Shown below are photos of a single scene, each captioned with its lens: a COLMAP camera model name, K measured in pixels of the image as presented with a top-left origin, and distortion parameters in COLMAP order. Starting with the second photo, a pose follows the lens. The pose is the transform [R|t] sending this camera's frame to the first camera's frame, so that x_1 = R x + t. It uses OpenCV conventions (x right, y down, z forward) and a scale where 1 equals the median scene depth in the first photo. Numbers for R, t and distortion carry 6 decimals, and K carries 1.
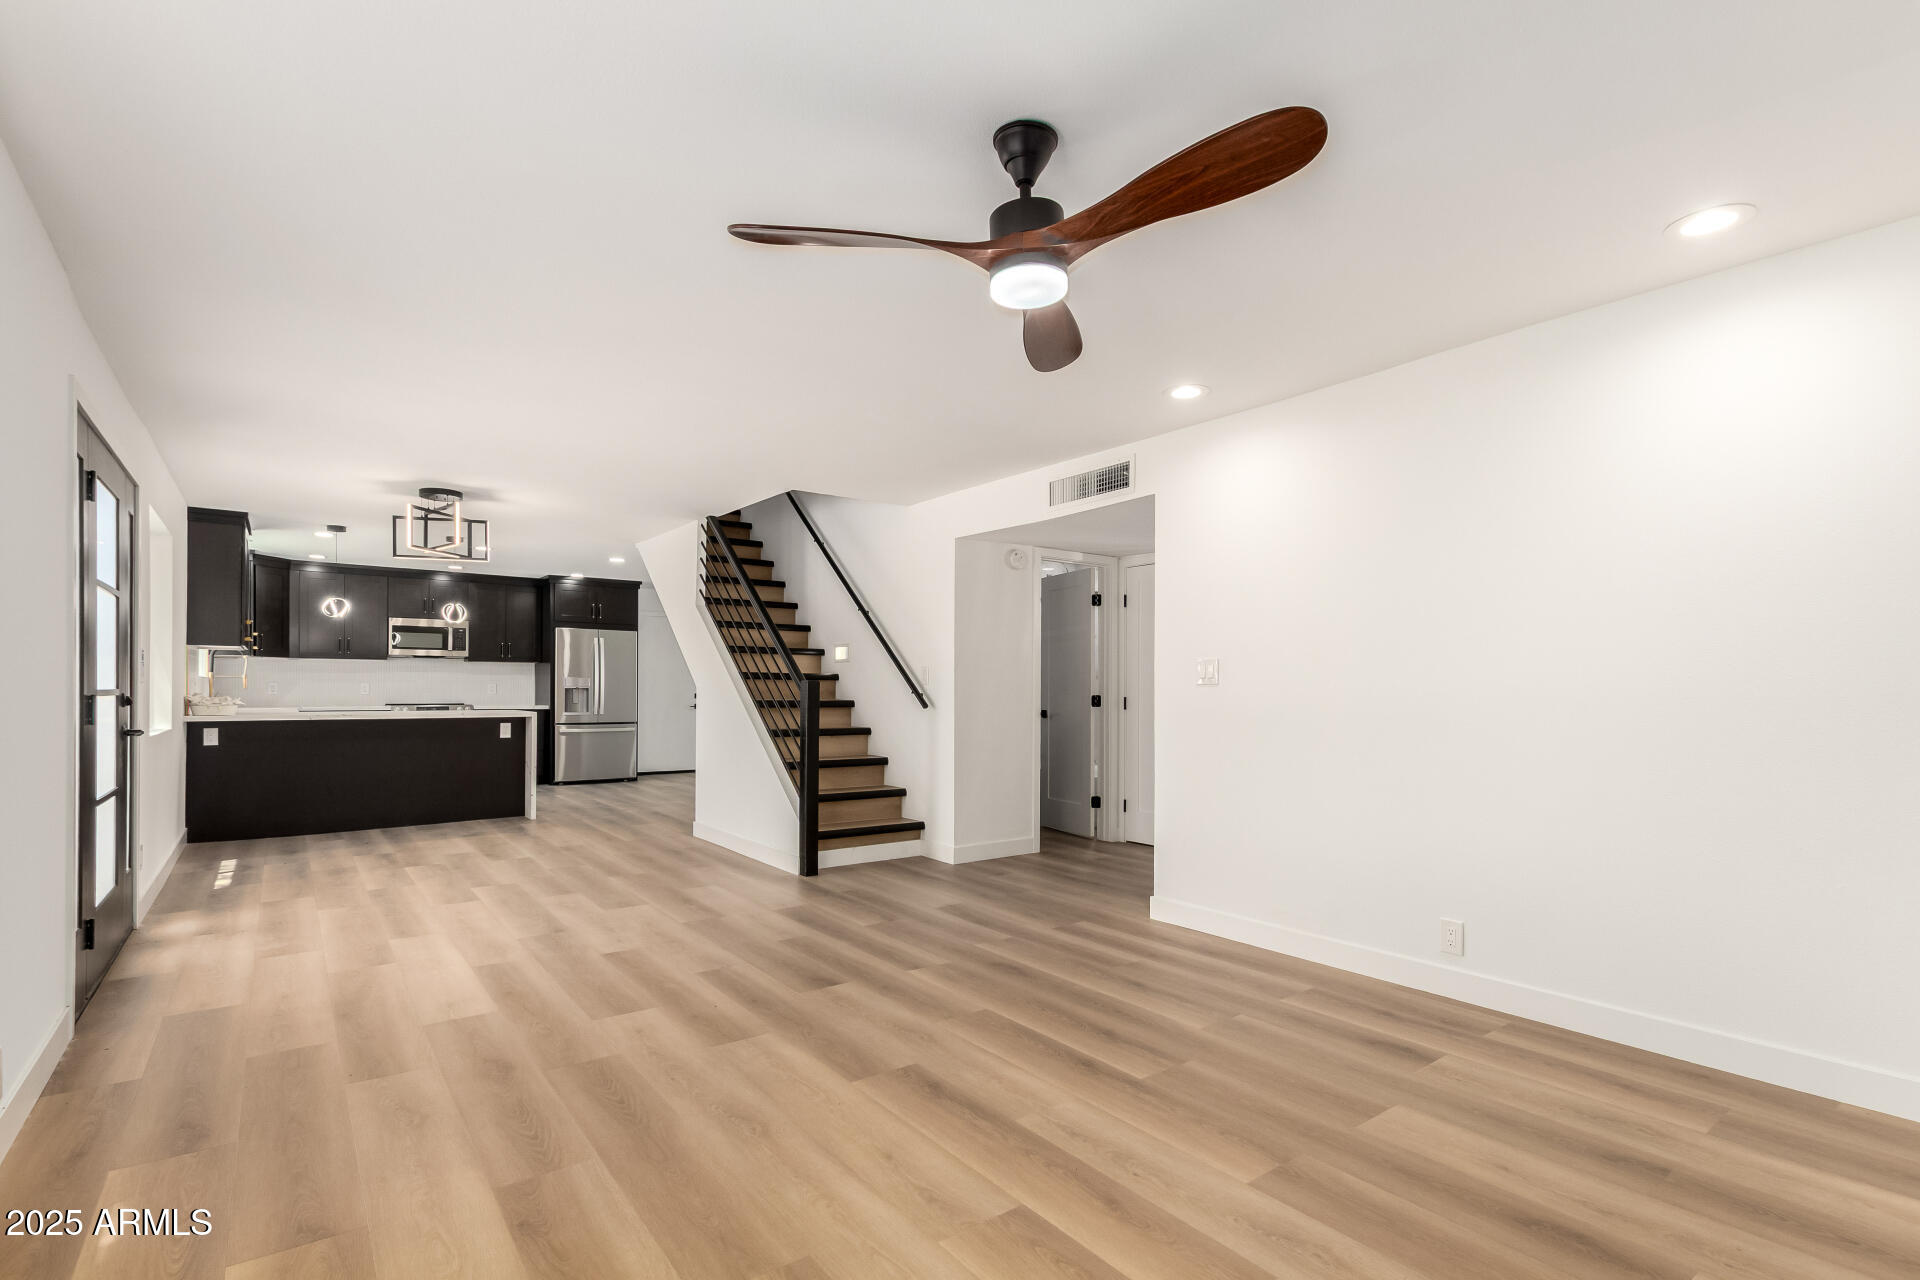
lens RADIAL K [[905.6, 0, 951.0], [0, 905.6, 679.7], [0, 0, 1]] dist [0.000716, -0.000225]
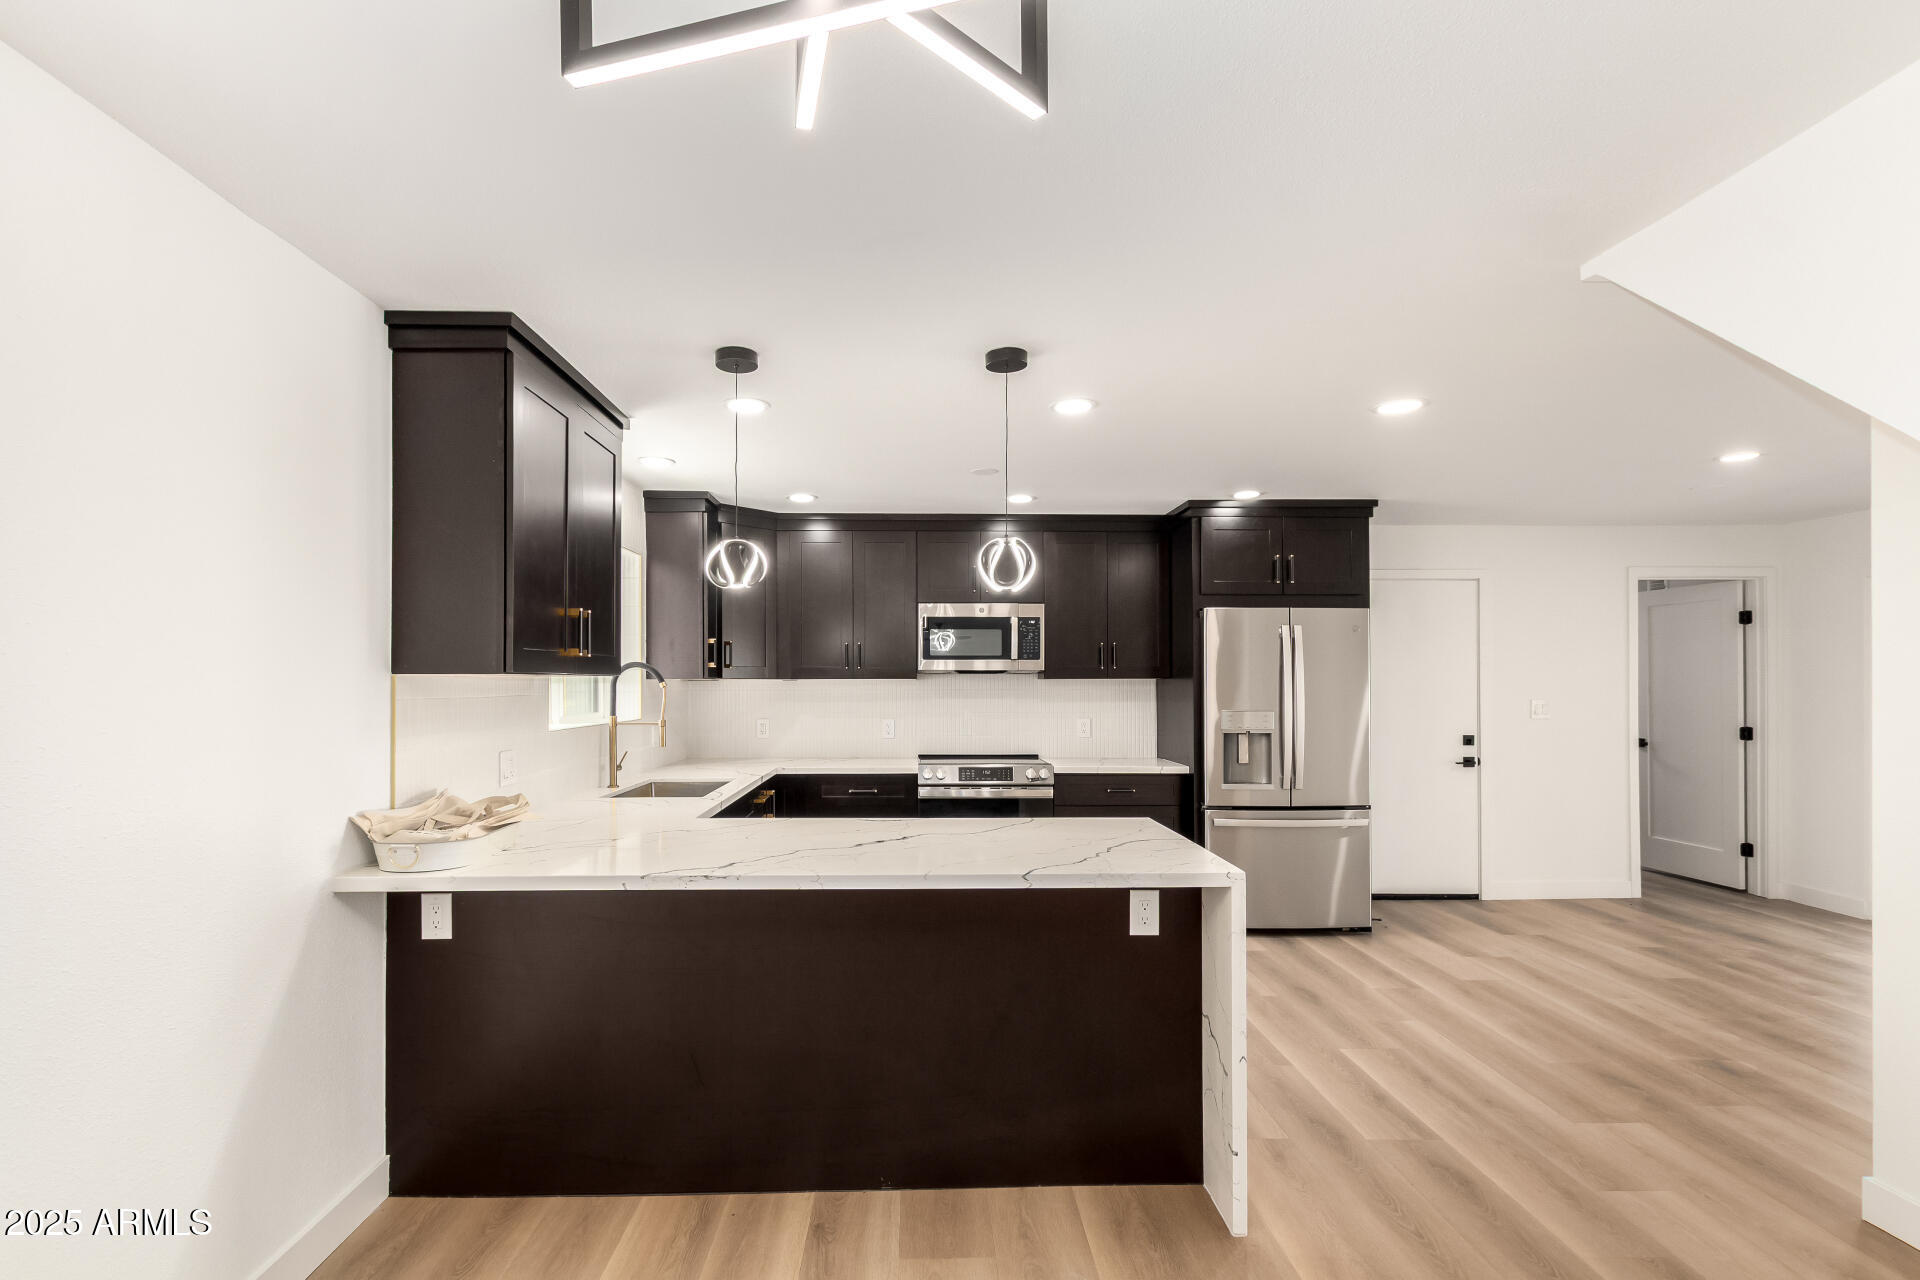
lens RADIAL K [[901.9, 0, 963.6], [0, 901.9, 678.5], [0, 0, 1]] dist [-0.000733, -0.000016]
pose [[0.835142, -0.008178, -0.549973, -0.667569], [0.011386, 0.999932, 0.002422, -0.053353], [0.549916, -0.008285, 0.835179, 1.261727]]
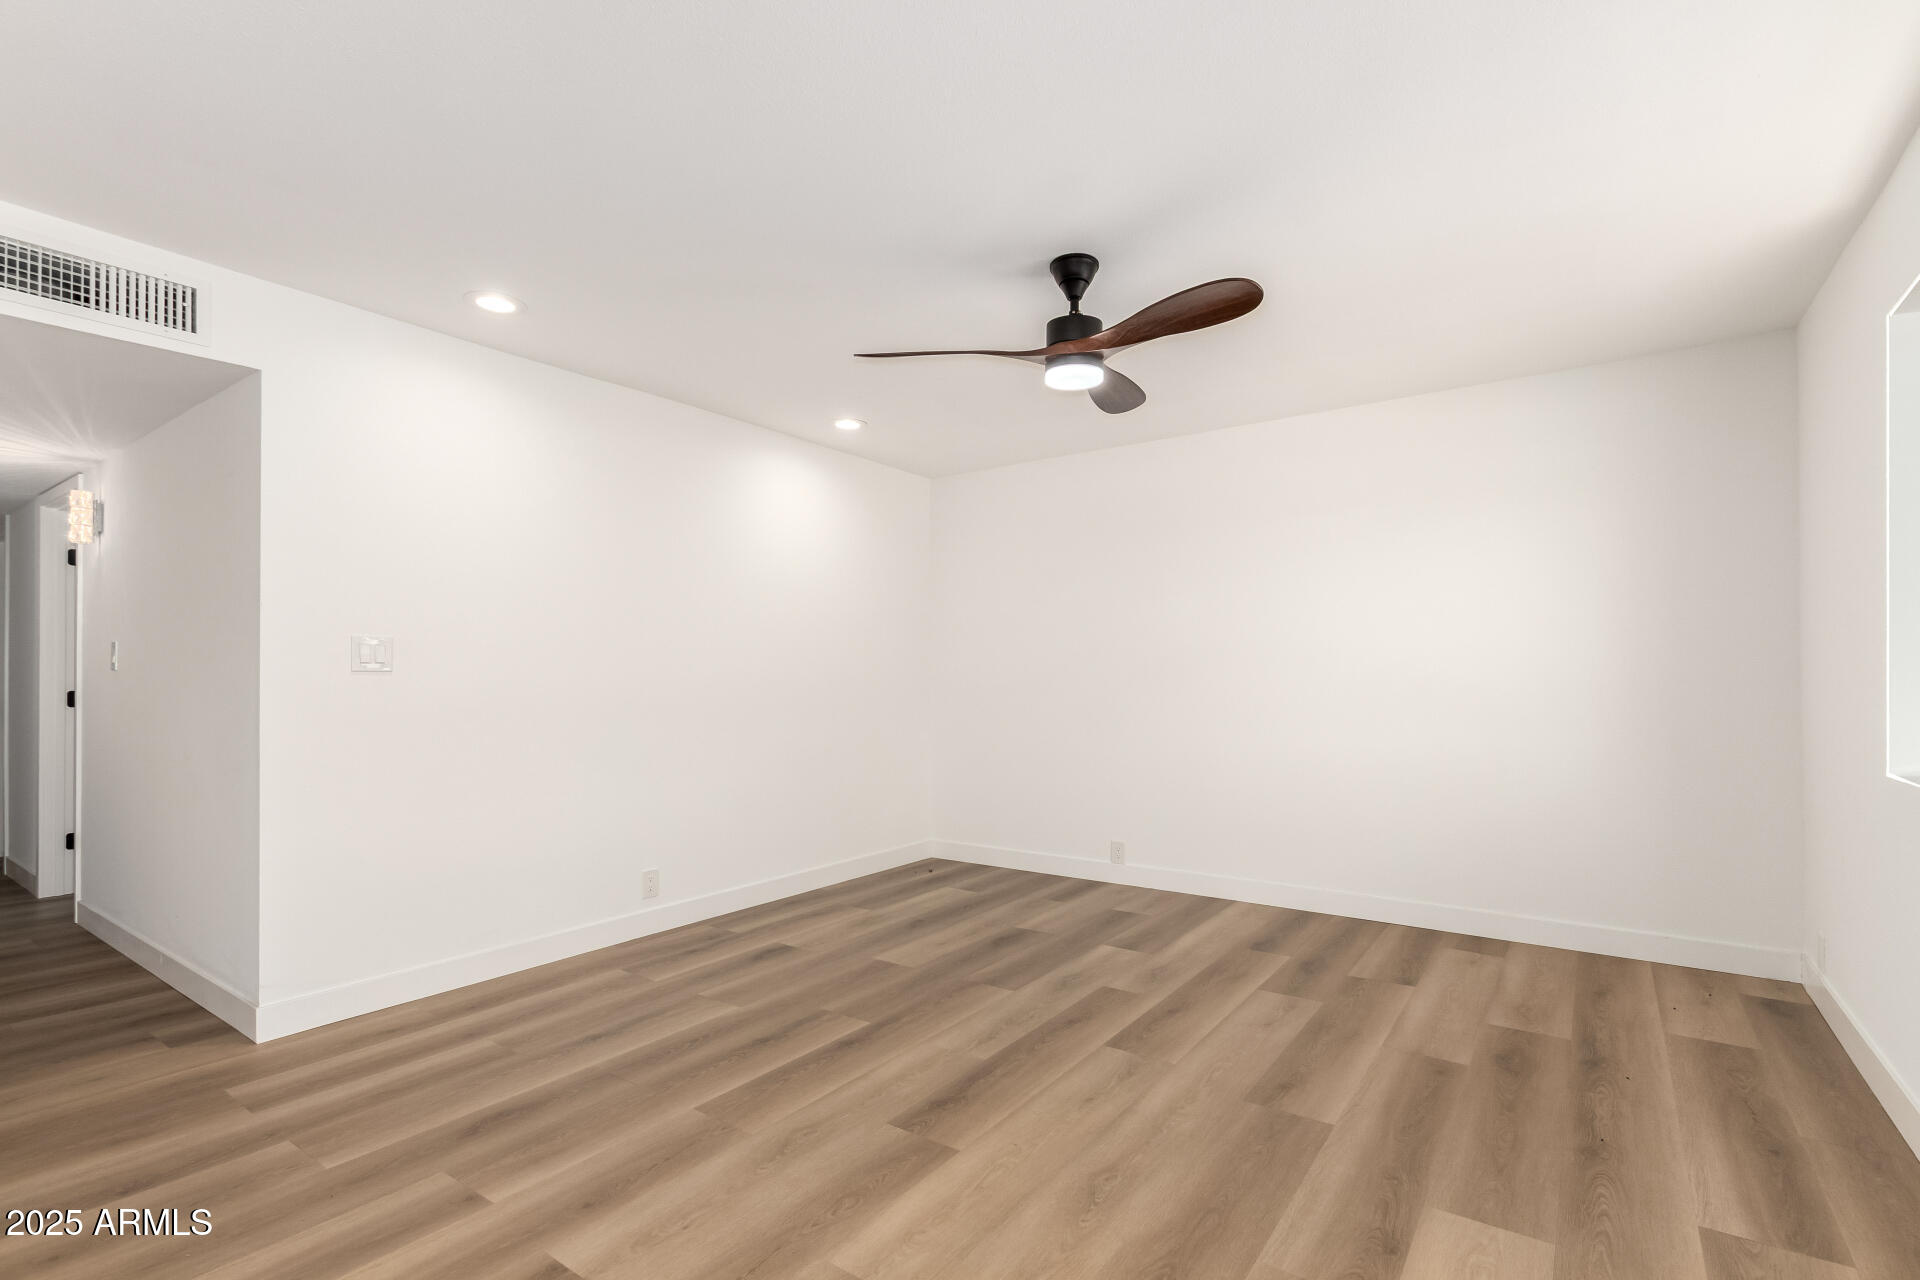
lens RADIAL K [[905.6, 0, 951.0], [0, 905.6, 679.7], [0, 0, 1]] dist [0.000716, -0.000225]
pose [[-0.311621, -0.006750, 0.950182, -0.544588], [-0.007659, 0.999960, 0.004591, 0.005954], [-0.950176, -0.005847, -0.311660, 0.773894]]
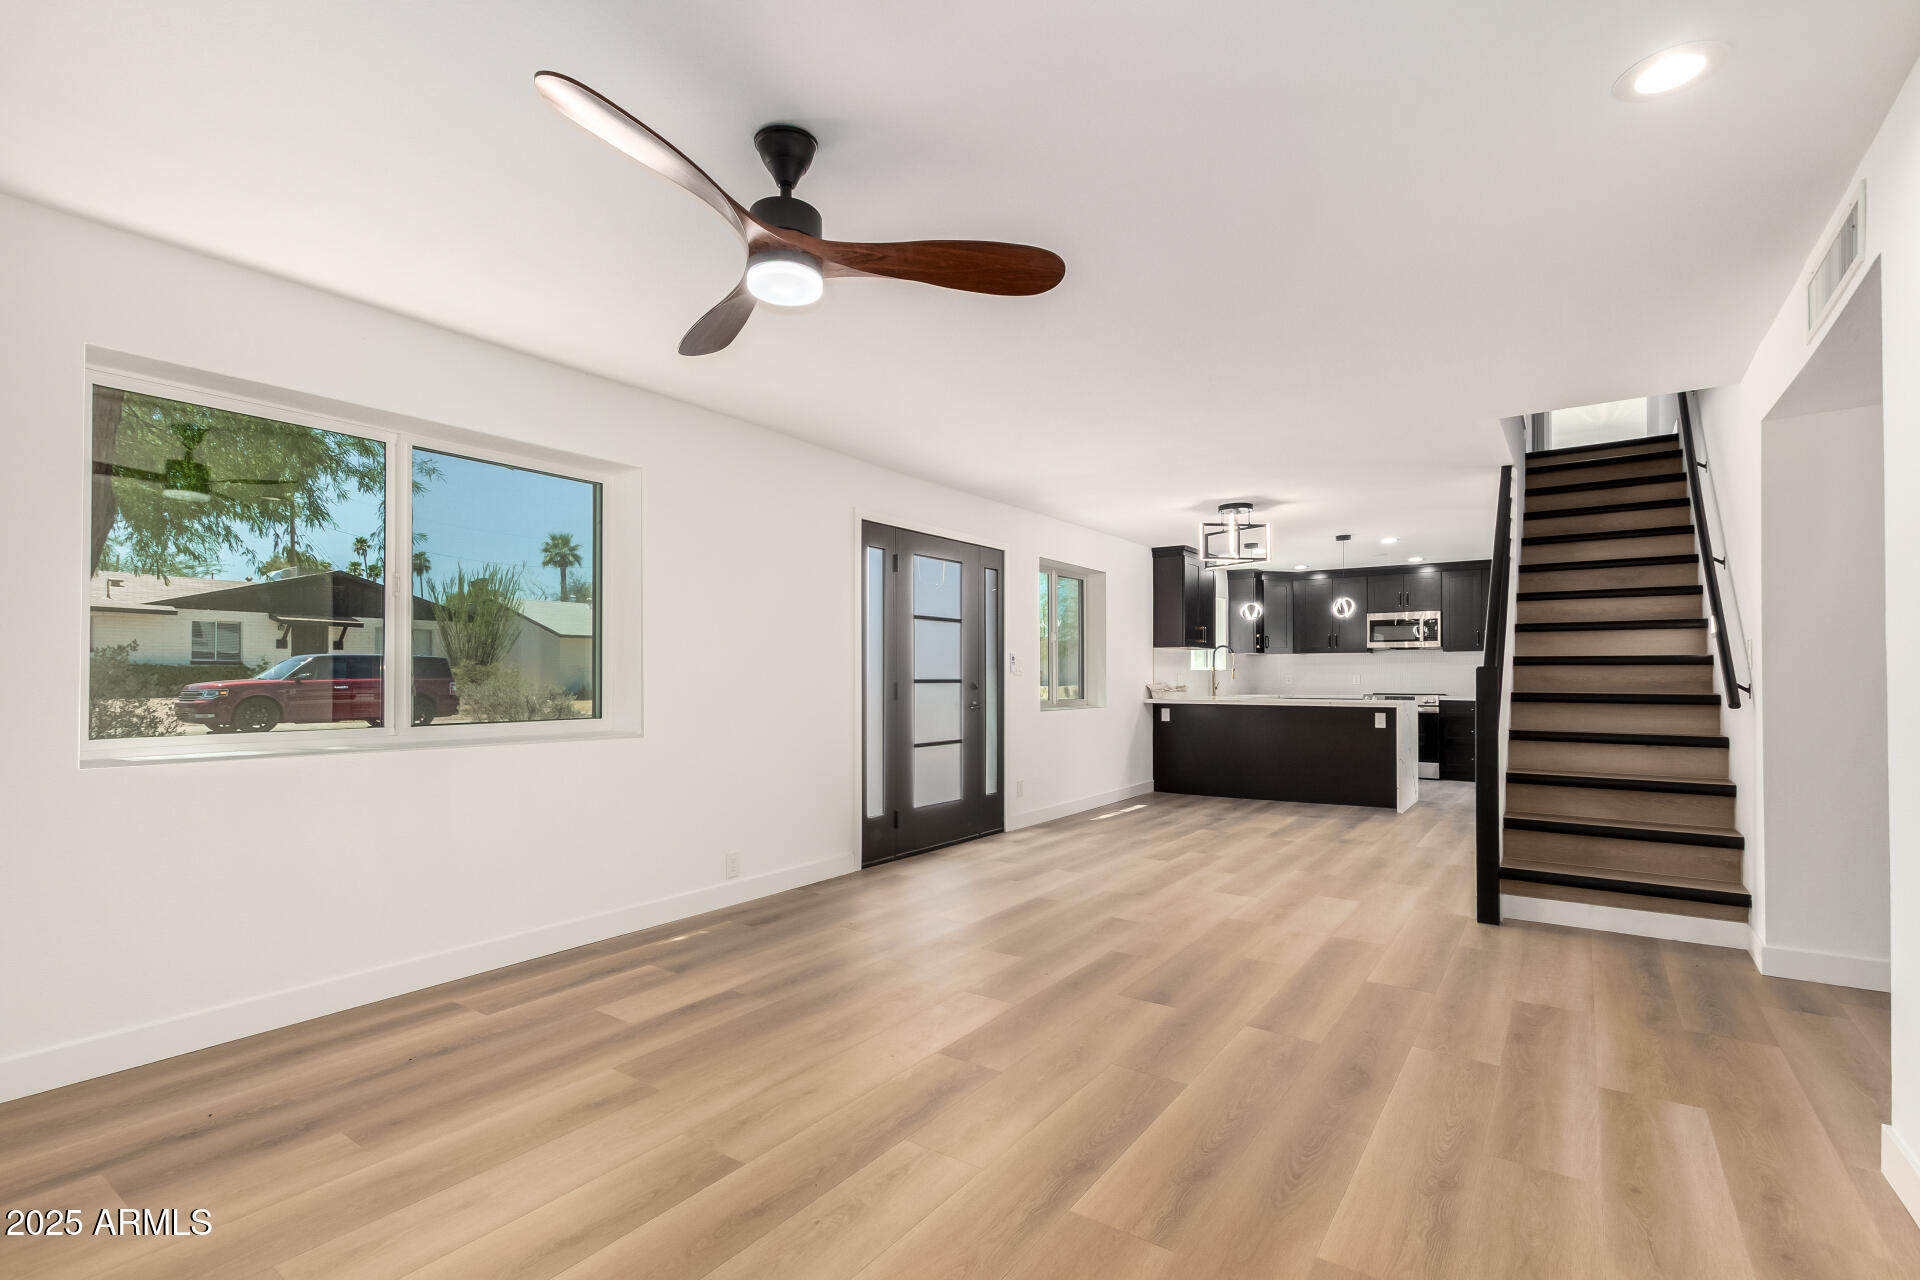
lens RADIAL K [[885.3, 0, 930.6], [0, 885.3, 660.0], [0, 0, 1]] dist [-0.000679, 0.000034]
pose [[0.299689, -0.022002, -0.953783, 0.533704], [0.010497, 0.999750, -0.019764, 0.006008], [0.953979, -0.004089, 0.299845, 0.418998]]
